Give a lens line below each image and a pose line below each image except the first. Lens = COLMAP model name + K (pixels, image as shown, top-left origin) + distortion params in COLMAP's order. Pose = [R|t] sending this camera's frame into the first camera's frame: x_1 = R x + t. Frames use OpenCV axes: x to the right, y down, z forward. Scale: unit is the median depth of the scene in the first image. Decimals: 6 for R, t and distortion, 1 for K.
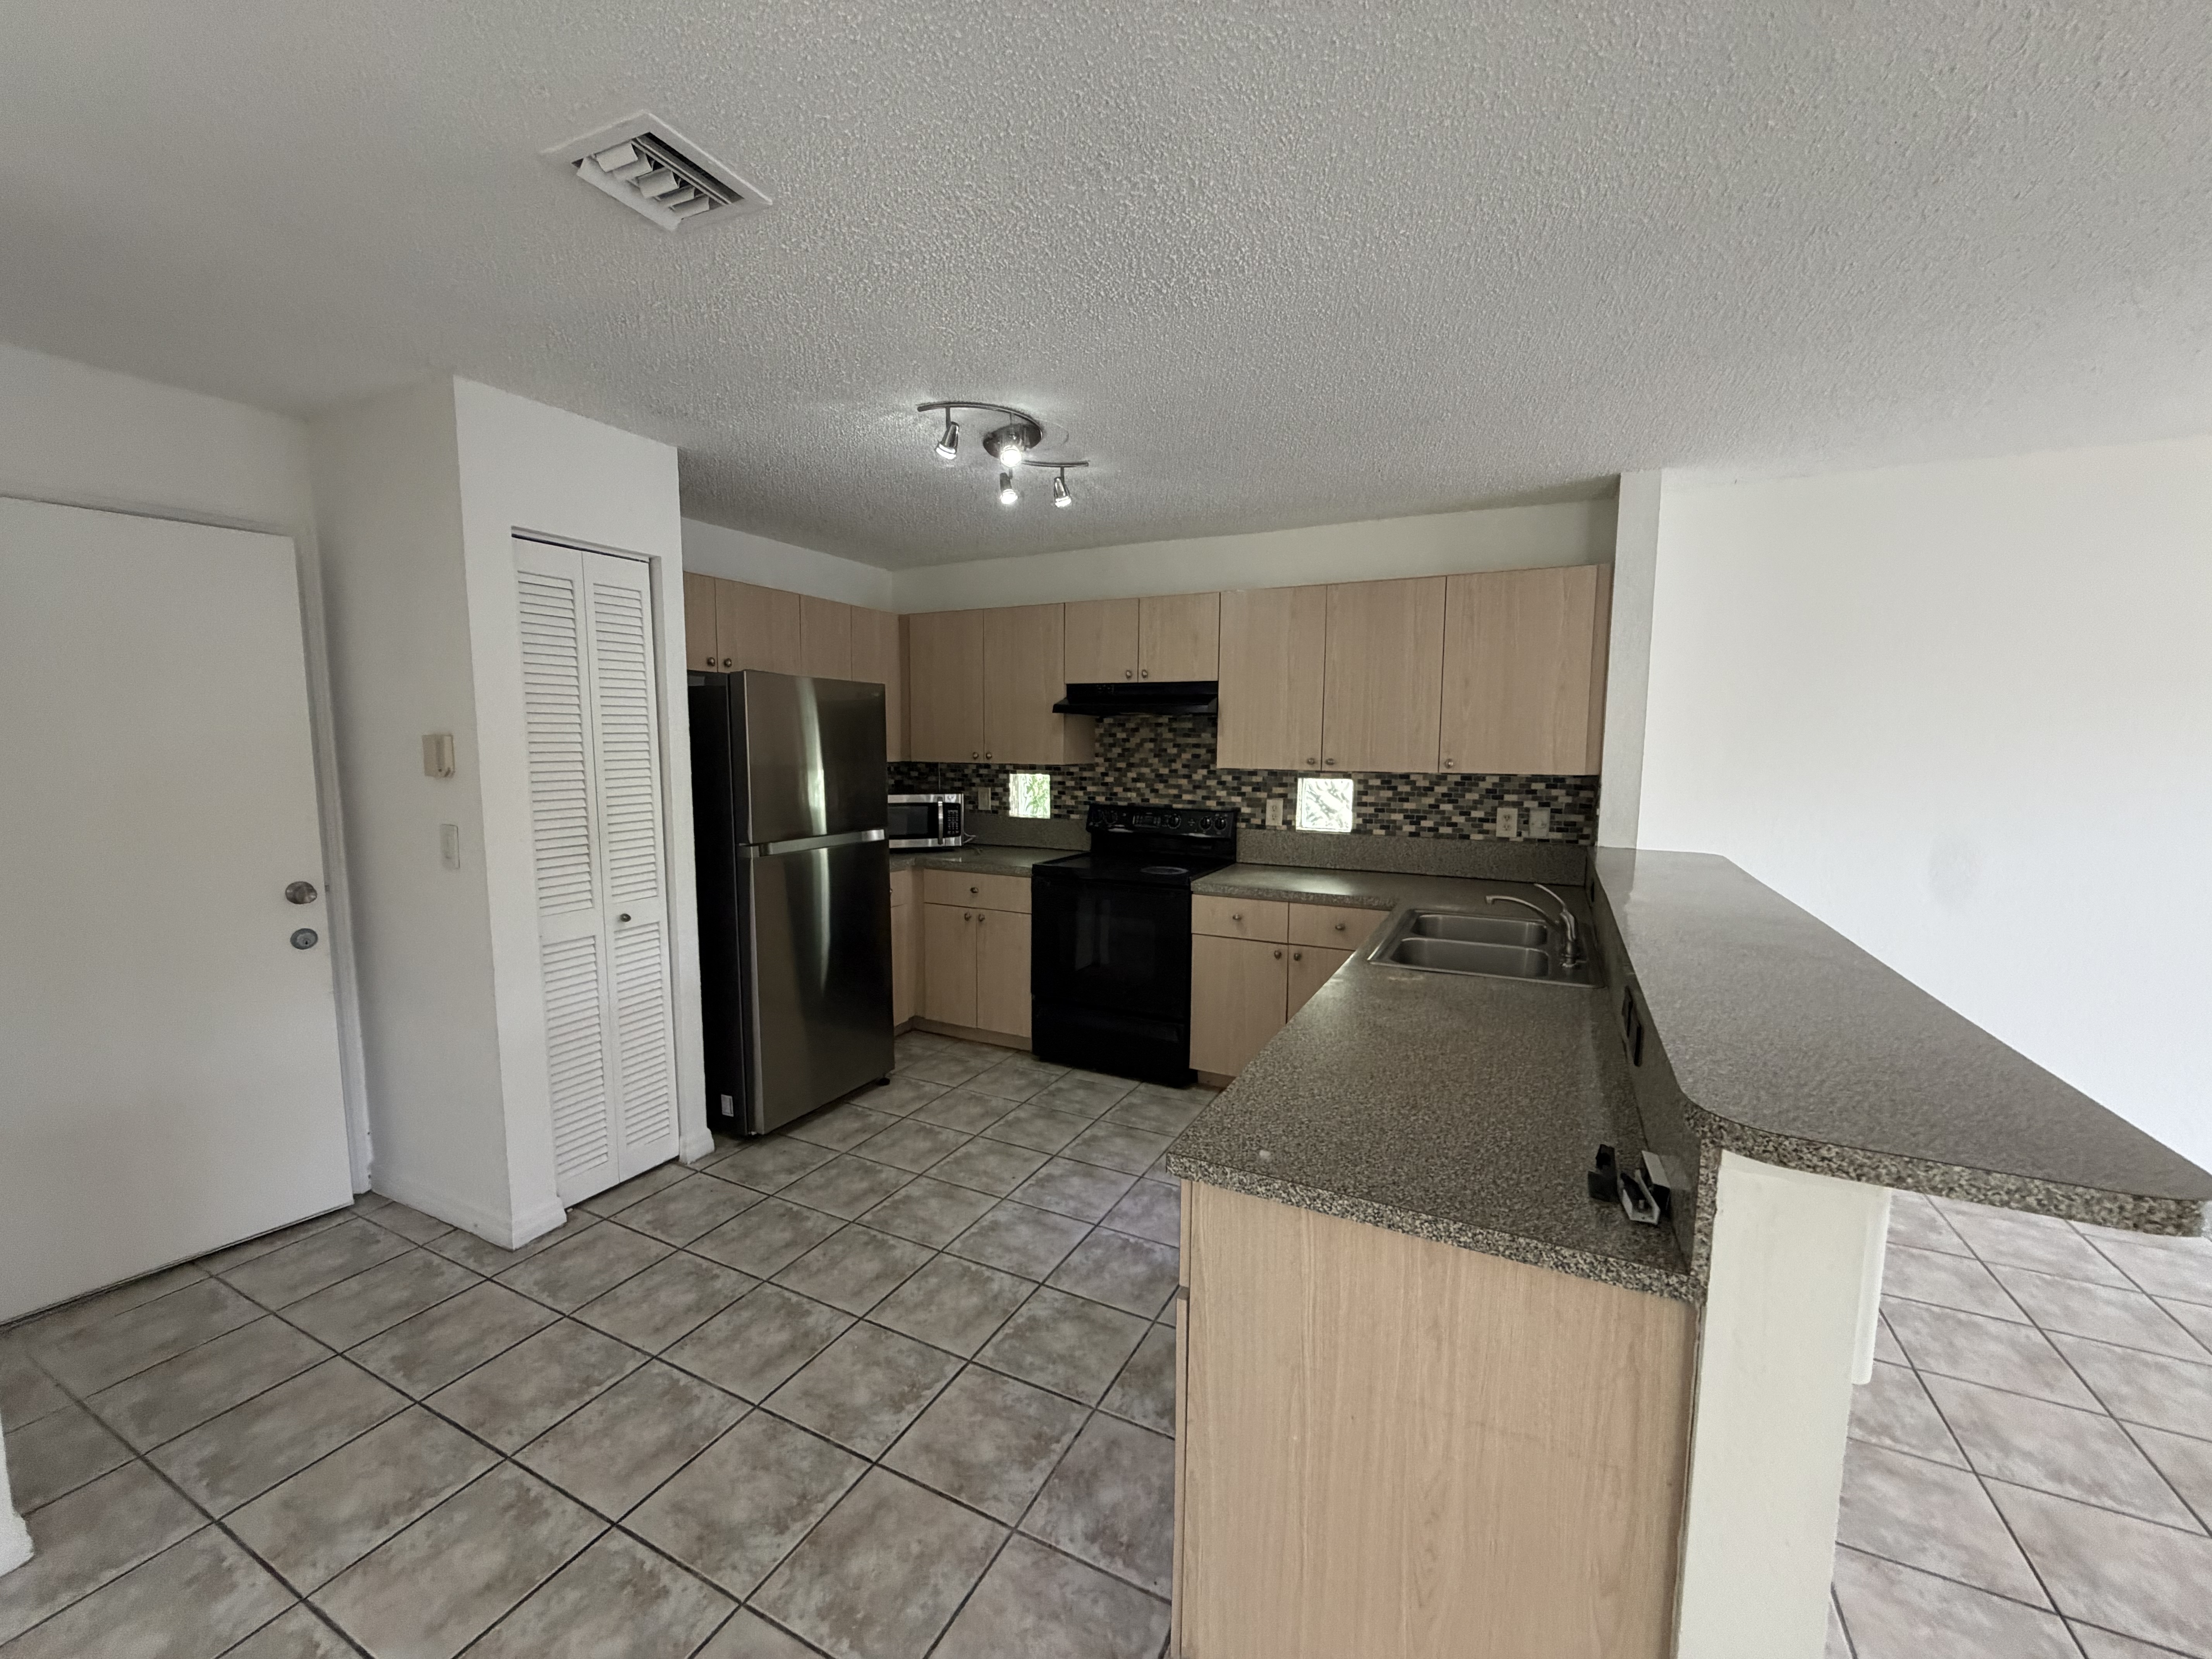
lens RADIAL K [[885.3, 0, 1098.5], [0, 885.3, 827.6], [0, 0, 1]] dist [-0.000151, -0.000122]
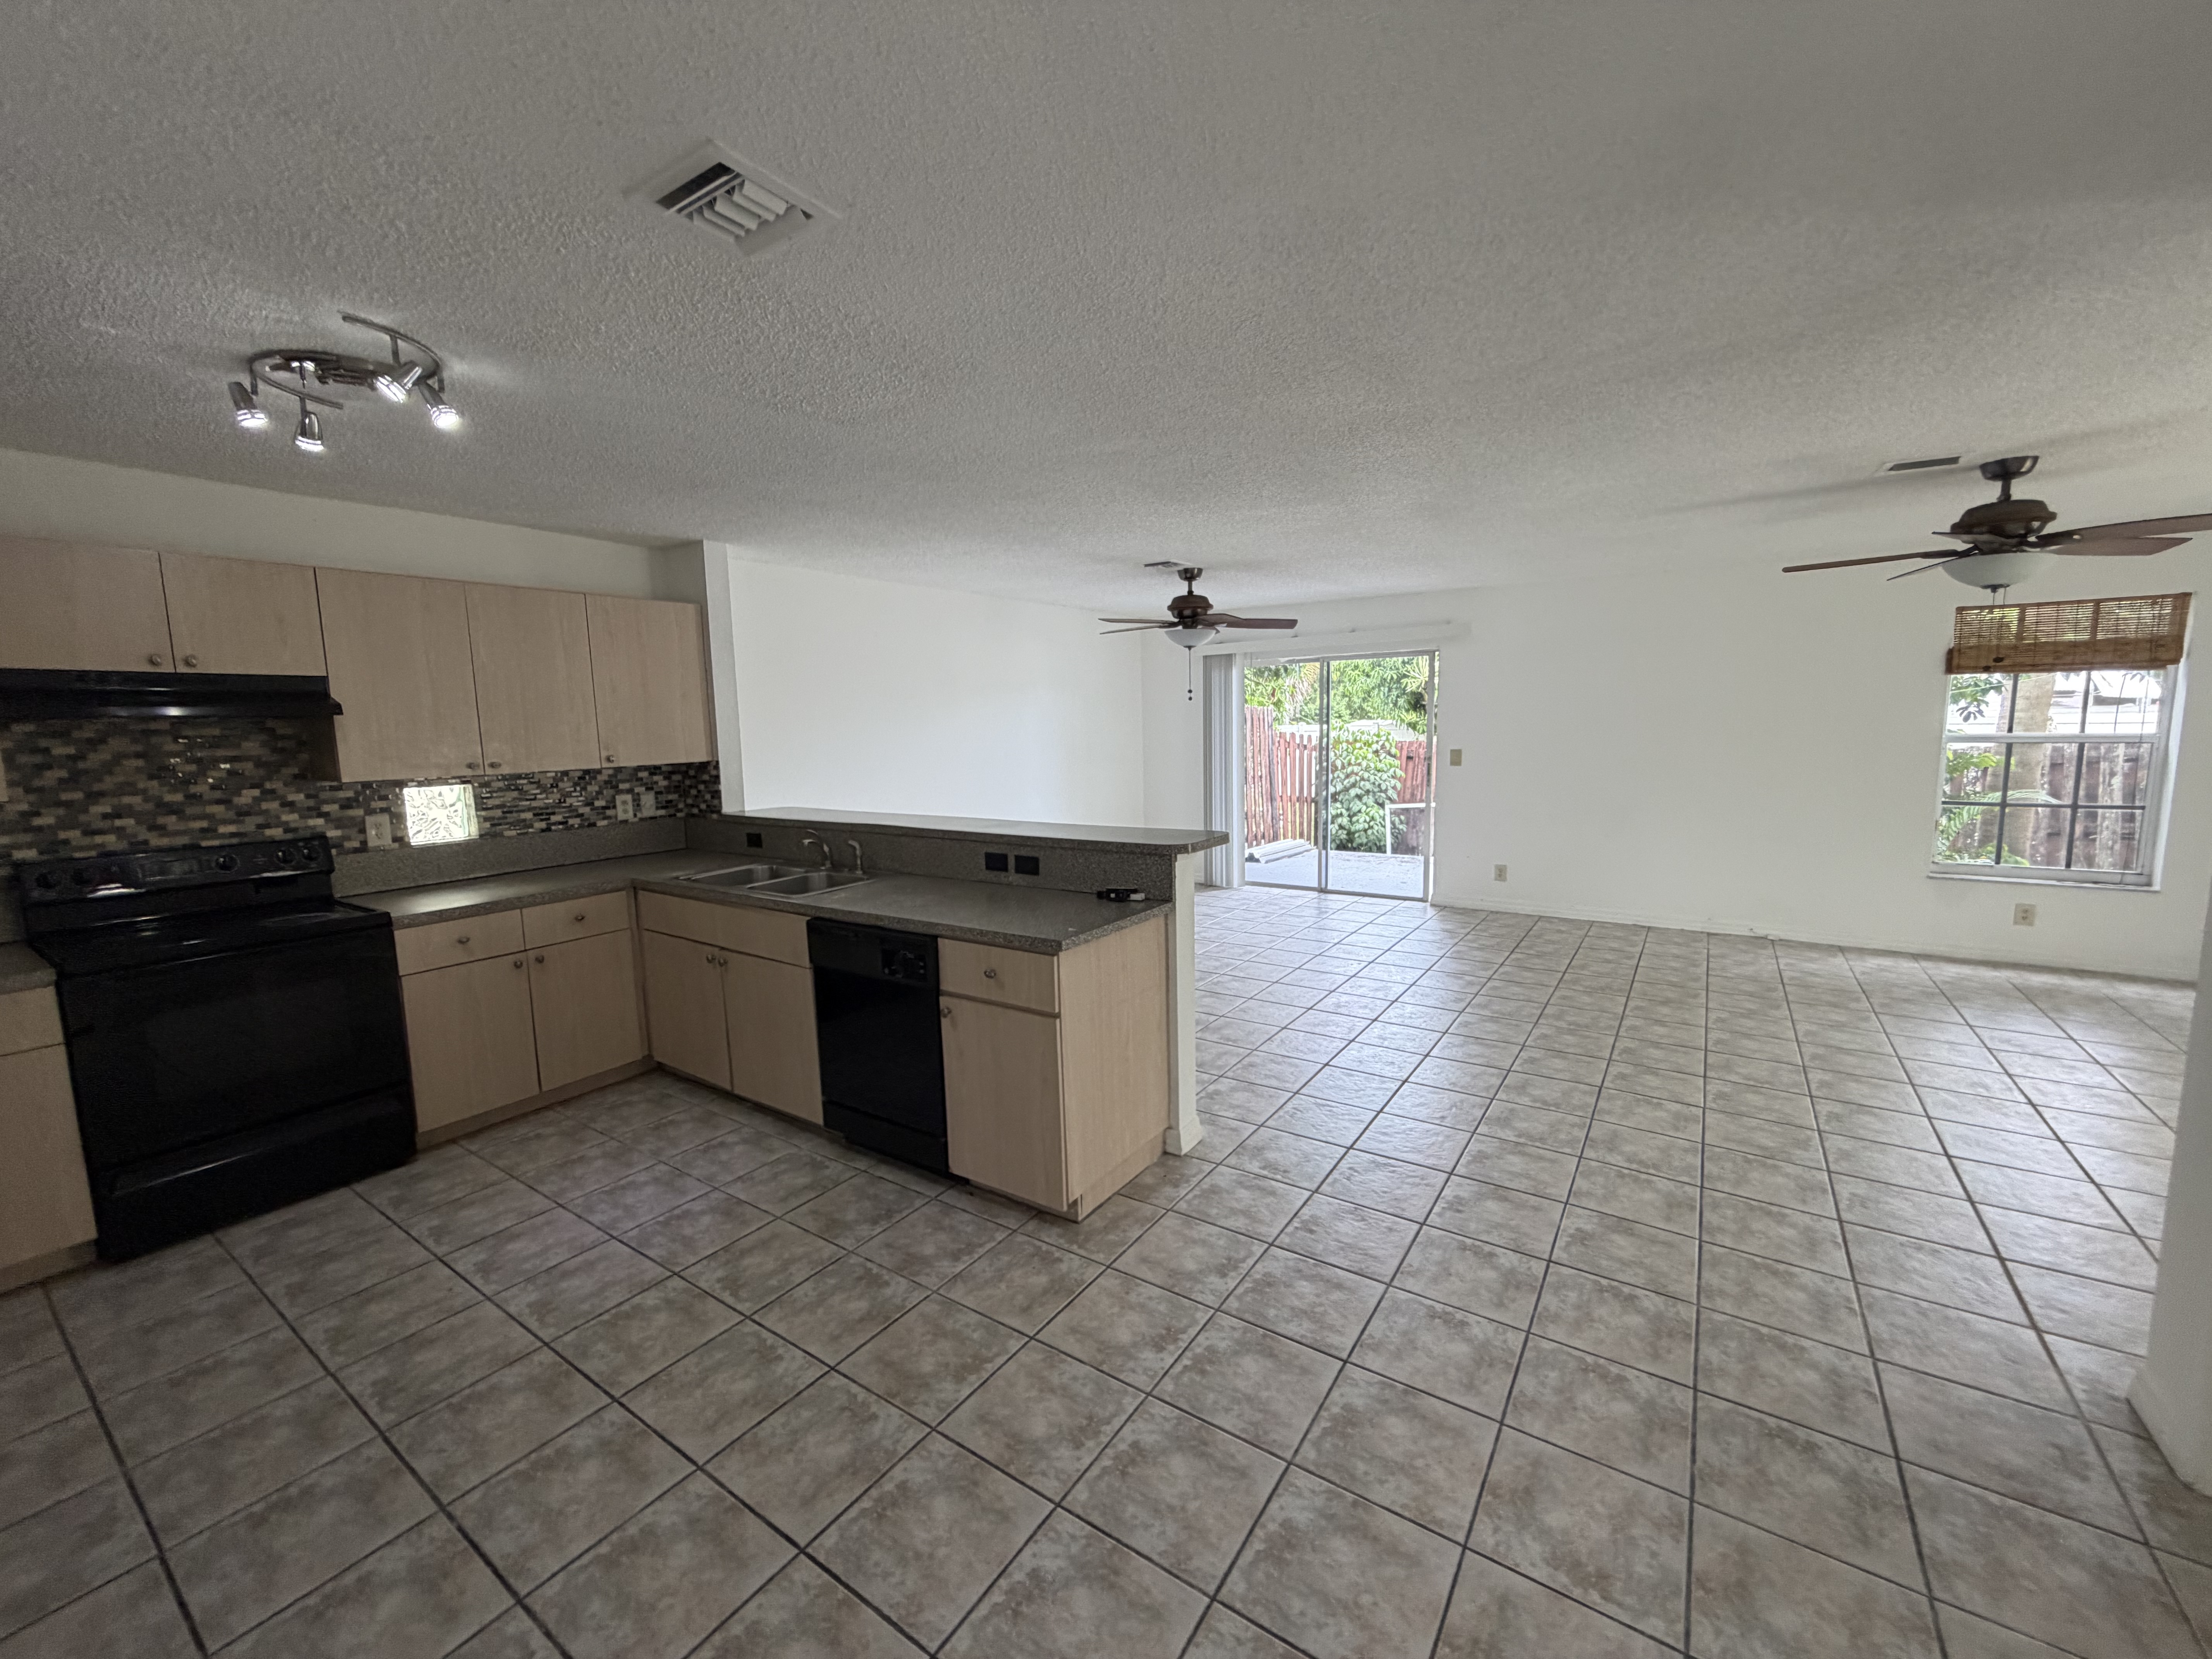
lens RADIAL K [[885.3, 0, 1098.5], [0, 885.3, 827.6], [0, 0, 1]] dist [-0.000151, -0.000122]
pose [[0.137619, -0.128763, 0.982080, -0.582452], [0.125319, 0.985809, 0.111691, -0.029842], [-0.982525, 0.107703, 0.151802, 0.189545]]
